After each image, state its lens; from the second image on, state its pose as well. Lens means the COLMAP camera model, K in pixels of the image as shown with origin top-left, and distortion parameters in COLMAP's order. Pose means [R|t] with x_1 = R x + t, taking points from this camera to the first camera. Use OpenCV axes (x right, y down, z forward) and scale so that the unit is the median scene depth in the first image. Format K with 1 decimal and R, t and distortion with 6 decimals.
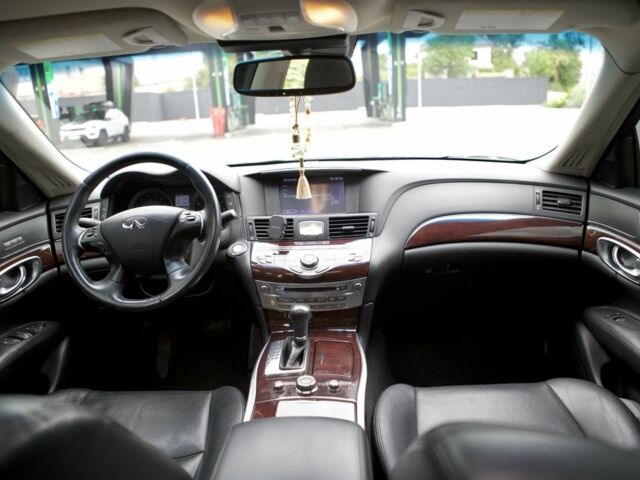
lens RADIAL K [[498.4, 0, 334.1], [0, 498.4, 241.3], [0, 0, 1]] dist [-0.058133, 0.005767]
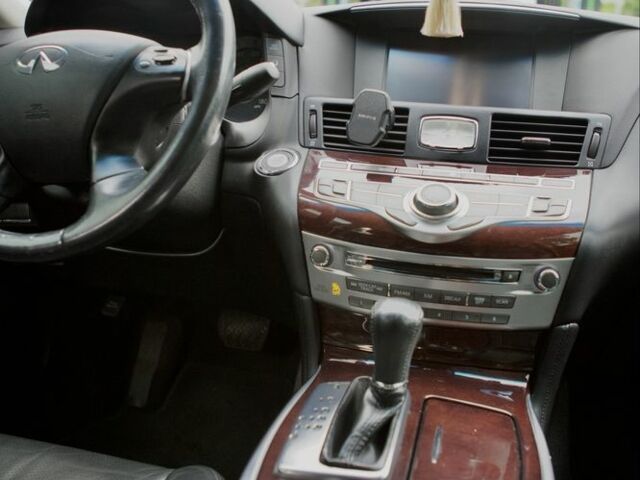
lens RADIAL K [[675.1, 0, 349.7], [0, 675.1, 239.4], [0, 0, 1]] dist [-0.047410, 0.001744]
pose [[0.977852, 0.125363, -0.167601, -0.020717], [-0.124404, 0.992099, 0.016249, 0.068105], [0.168314, 0.004961, 0.985721, 0.424127]]
